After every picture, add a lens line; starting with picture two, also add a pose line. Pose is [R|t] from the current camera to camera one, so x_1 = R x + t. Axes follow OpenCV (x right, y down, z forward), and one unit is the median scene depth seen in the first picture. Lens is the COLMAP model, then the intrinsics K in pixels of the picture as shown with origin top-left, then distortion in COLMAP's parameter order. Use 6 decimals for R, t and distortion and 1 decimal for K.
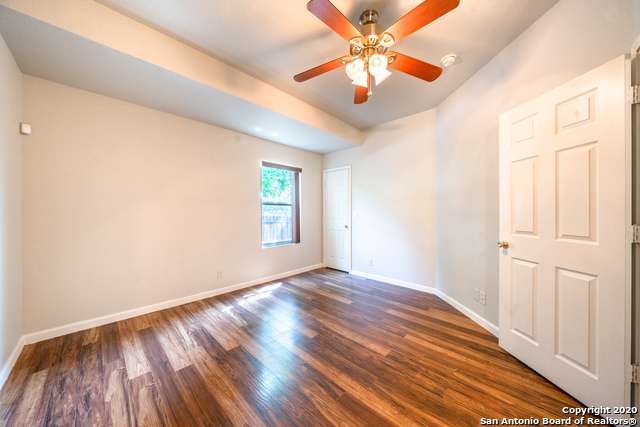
lens RADIAL K [[219.3, 0, 319.9], [0, 219.3, 212.6], [0, 0, 1]] dist [-0.002082, -0.000513]
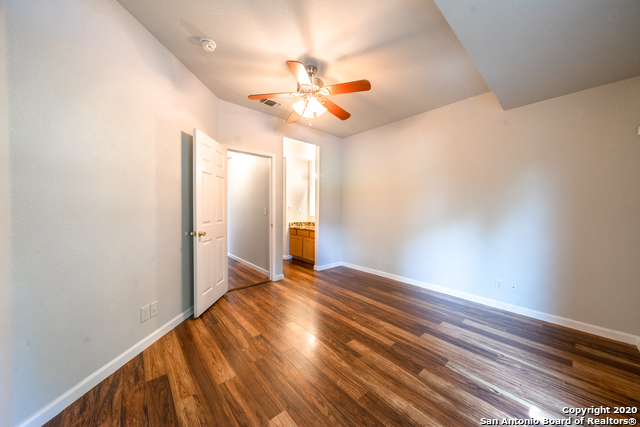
lens RADIAL K [[219.3, 0, 320.1], [0, 219.3, 211.7], [0, 0, 1]] dist [-0.002082, -0.000513]
pose [[-0.996768, -0.012500, 0.079354, 0.037811], [-0.011537, 0.999854, 0.012585, -0.008649], [-0.079500, 0.011628, -0.996767, 1.988814]]
